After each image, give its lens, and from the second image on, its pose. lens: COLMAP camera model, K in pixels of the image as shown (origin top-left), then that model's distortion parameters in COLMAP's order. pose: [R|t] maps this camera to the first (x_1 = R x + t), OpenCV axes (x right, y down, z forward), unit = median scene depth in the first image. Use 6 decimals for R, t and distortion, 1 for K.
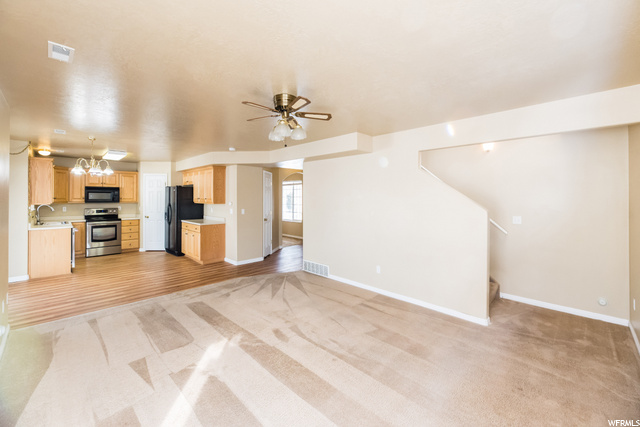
lens RADIAL K [[244.4, 0, 279.2], [0, 244.4, 197.4], [0, 0, 1]] dist [0.000039, -0.000001]
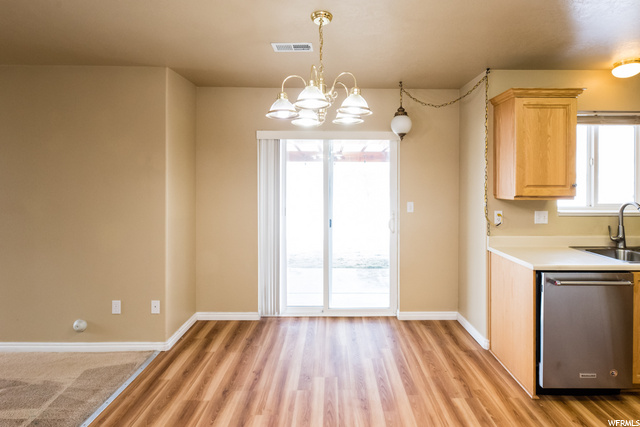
lens RADIAL K [[295.9, 0, 341.5], [0, 295.9, 183.2], [0, 0, 1]] dist [-0.003891, -0.000249]
pose [[-0.597030, -0.004420, -0.802207, -0.264442], [-0.003348, 0.999990, -0.003018, 0.003445], [0.802212, 0.000884, -0.597039, 0.778988]]
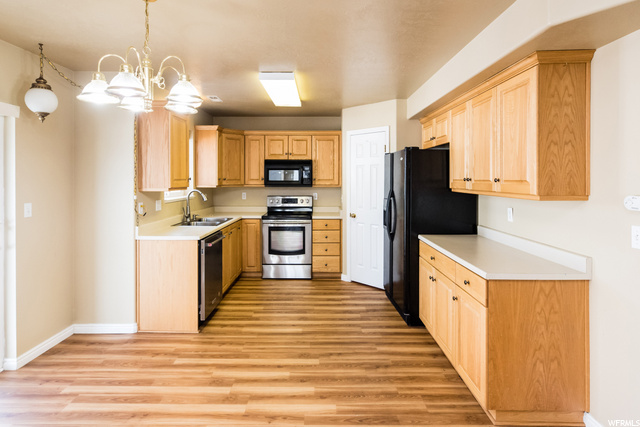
lens RADIAL K [[326.3, 0, 320.4], [0, 326.3, 179.6], [0, 0, 1]] dist [-0.000827, -0.000098]
pose [[0.782379, 0.000852, -0.622803, -0.195061], [0.000657, 0.999997, 0.002193, 0.003298], [0.622803, -0.002125, 0.782376, 0.486490]]
